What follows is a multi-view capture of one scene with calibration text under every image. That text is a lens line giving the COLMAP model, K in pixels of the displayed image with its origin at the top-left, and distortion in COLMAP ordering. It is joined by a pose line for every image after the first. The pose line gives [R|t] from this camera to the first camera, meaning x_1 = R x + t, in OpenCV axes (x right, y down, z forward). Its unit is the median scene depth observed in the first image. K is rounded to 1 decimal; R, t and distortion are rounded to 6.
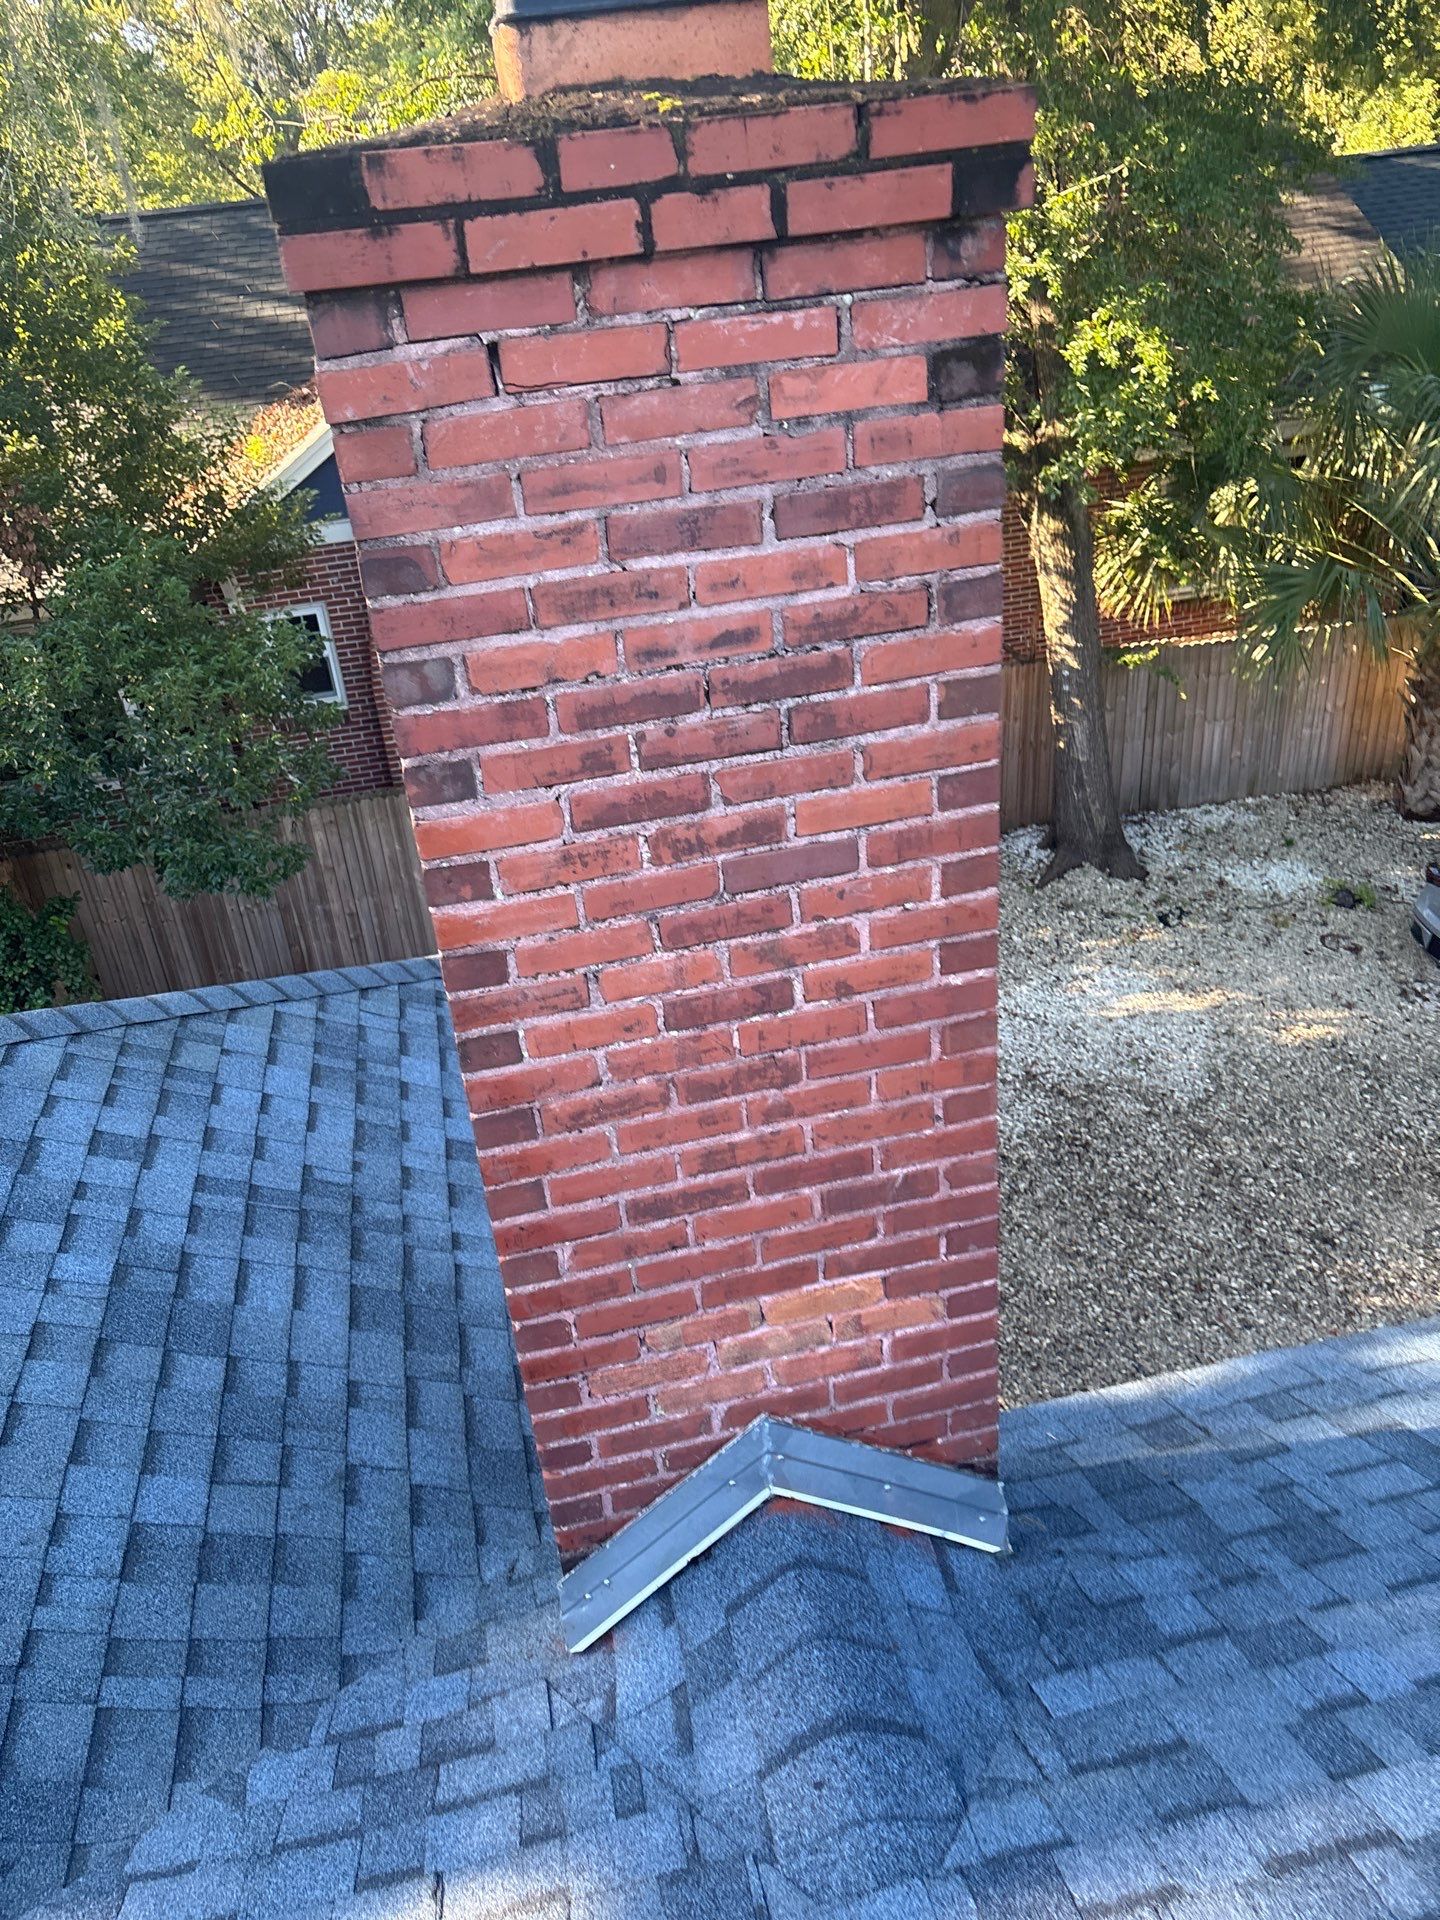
lens RADIAL K [[1412.4, 0, 694.7], [0, 1412.4, 980.7], [0, 0, 1]] dist [0.190949, -0.402015]
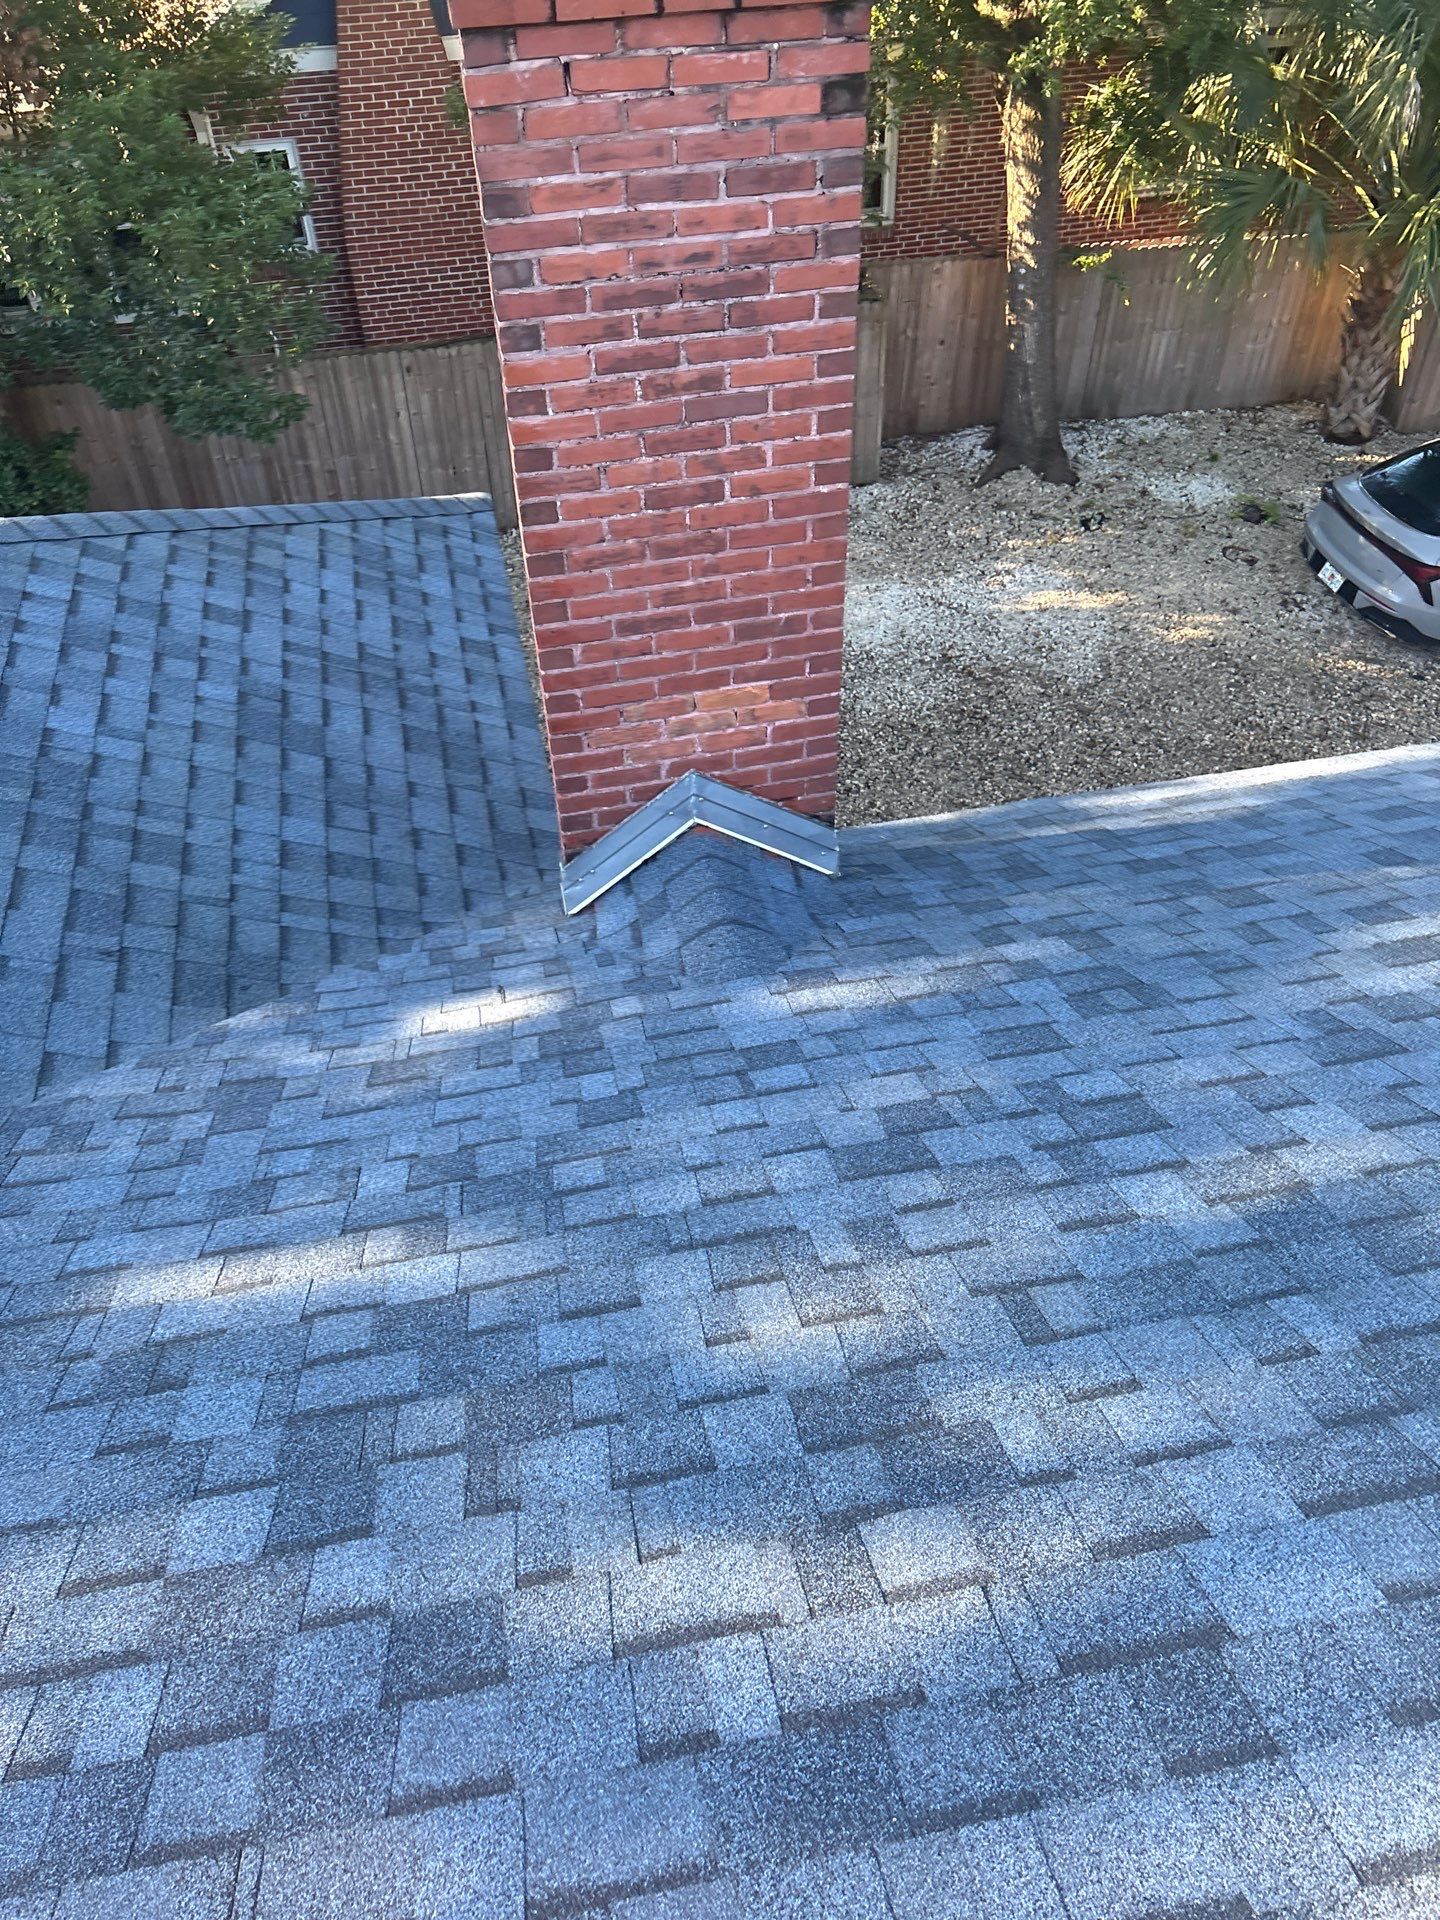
lens RADIAL K [[1427.0, 0, 712.5], [0, 1427.0, 922.4], [0, 0, 1]] dist [0.053195, -0.018427]
pose [[0.997466, 0.044875, 0.055207, -0.011566], [-0.056337, 0.972100, 0.227702, 0.104913], [-0.043448, -0.230236, 0.972164, -0.651095]]
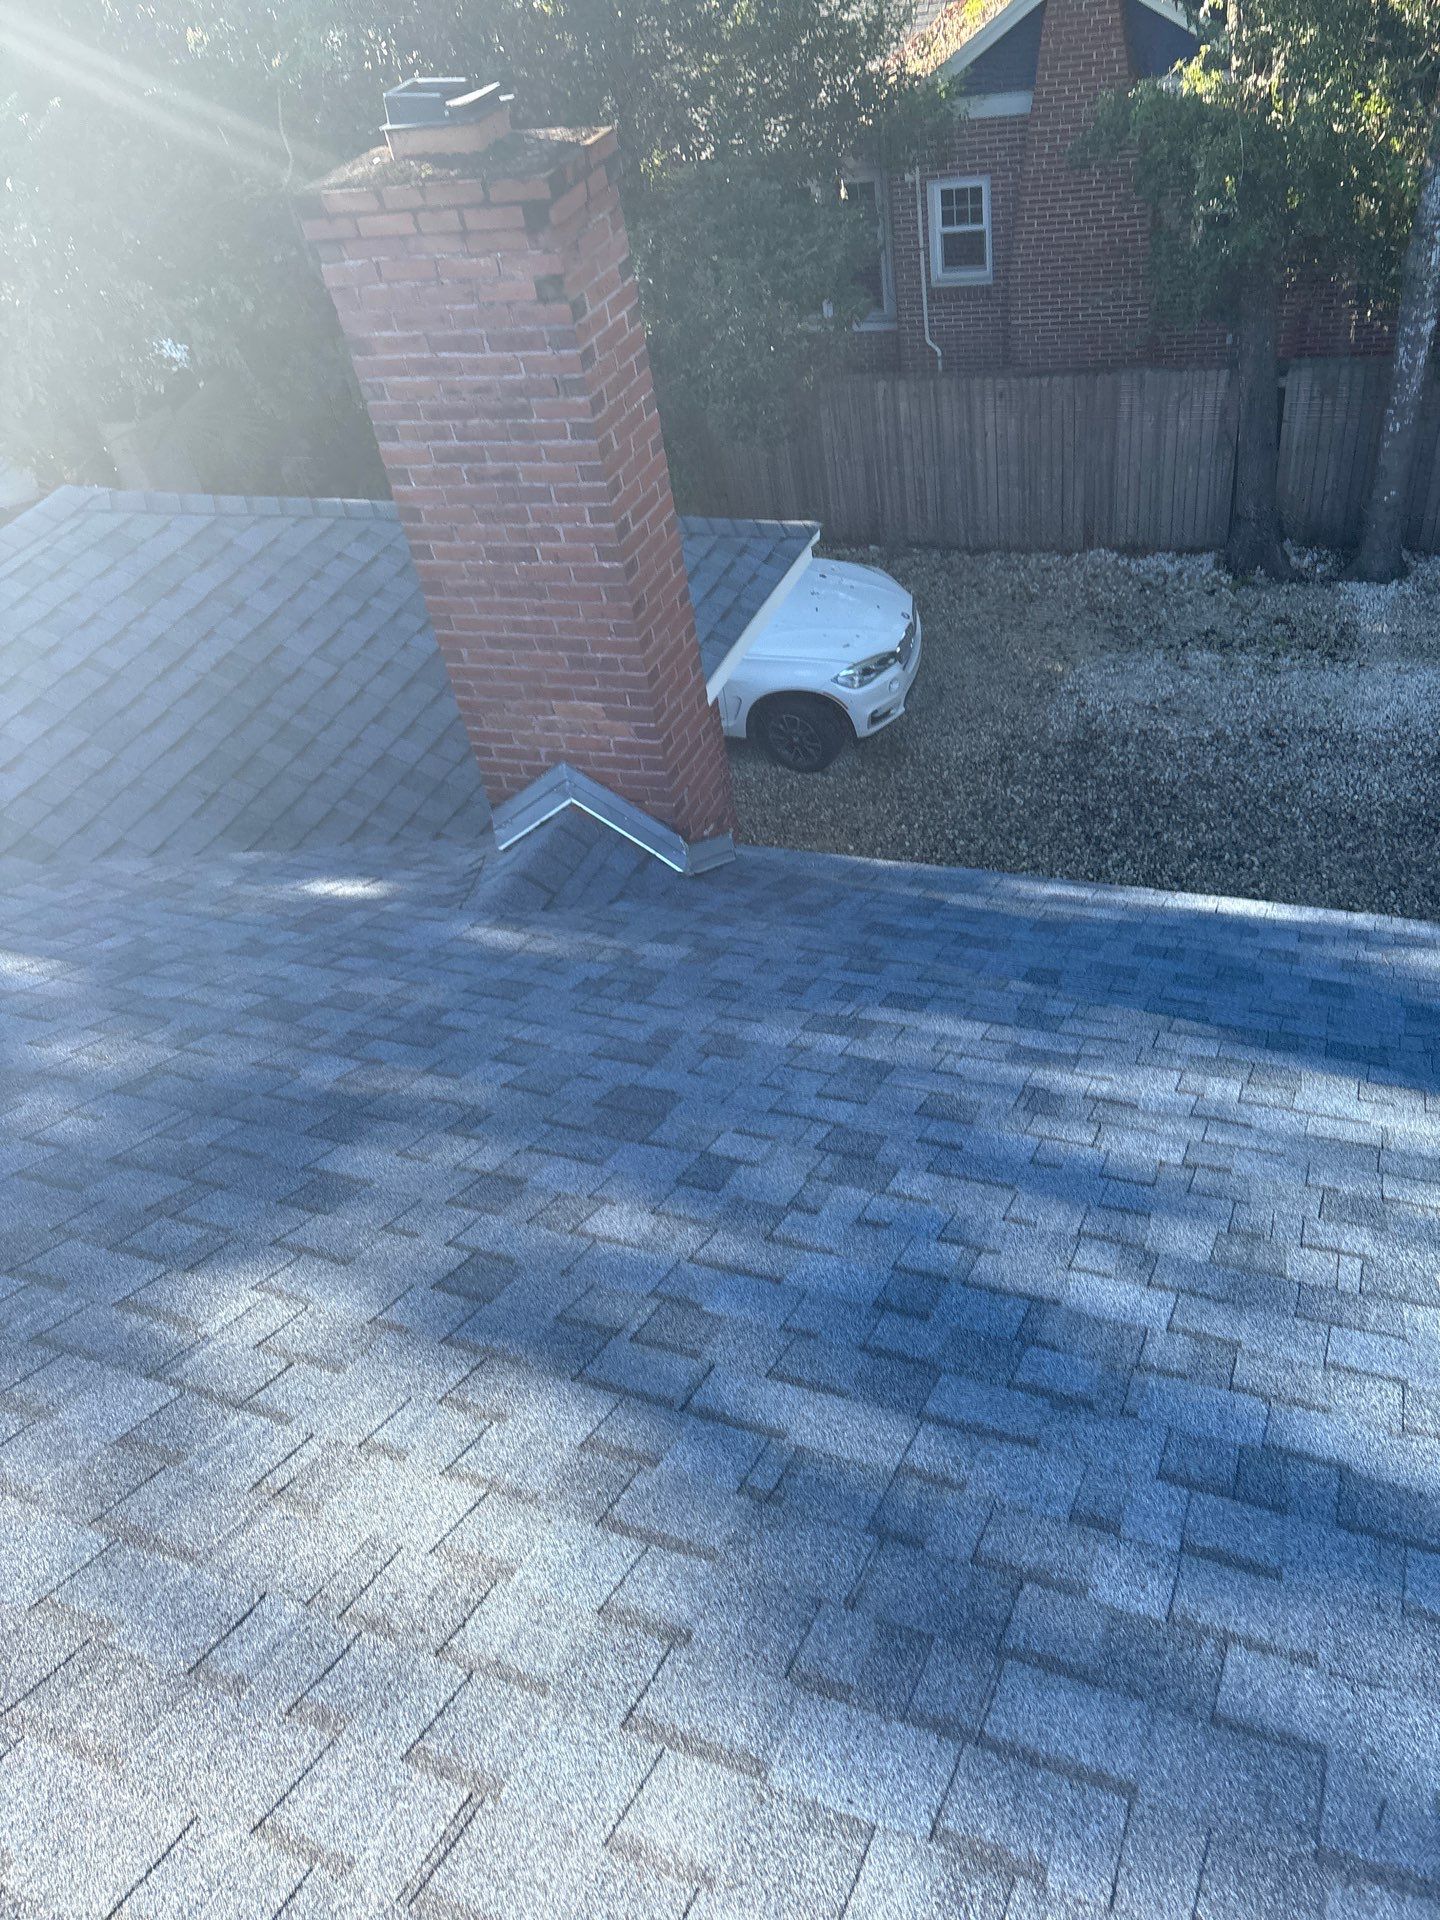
lens RADIAL K [[1427.0, 0, 712.5], [0, 1427.0, 922.4], [0, 0, 1]] dist [0.053195, -0.018427]
pose [[0.833653, 0.317477, -0.451920, 1.328446], [-0.189236, 0.932933, 0.306311, -0.171888], [0.518857, -0.169838, 0.837820, -0.736372]]
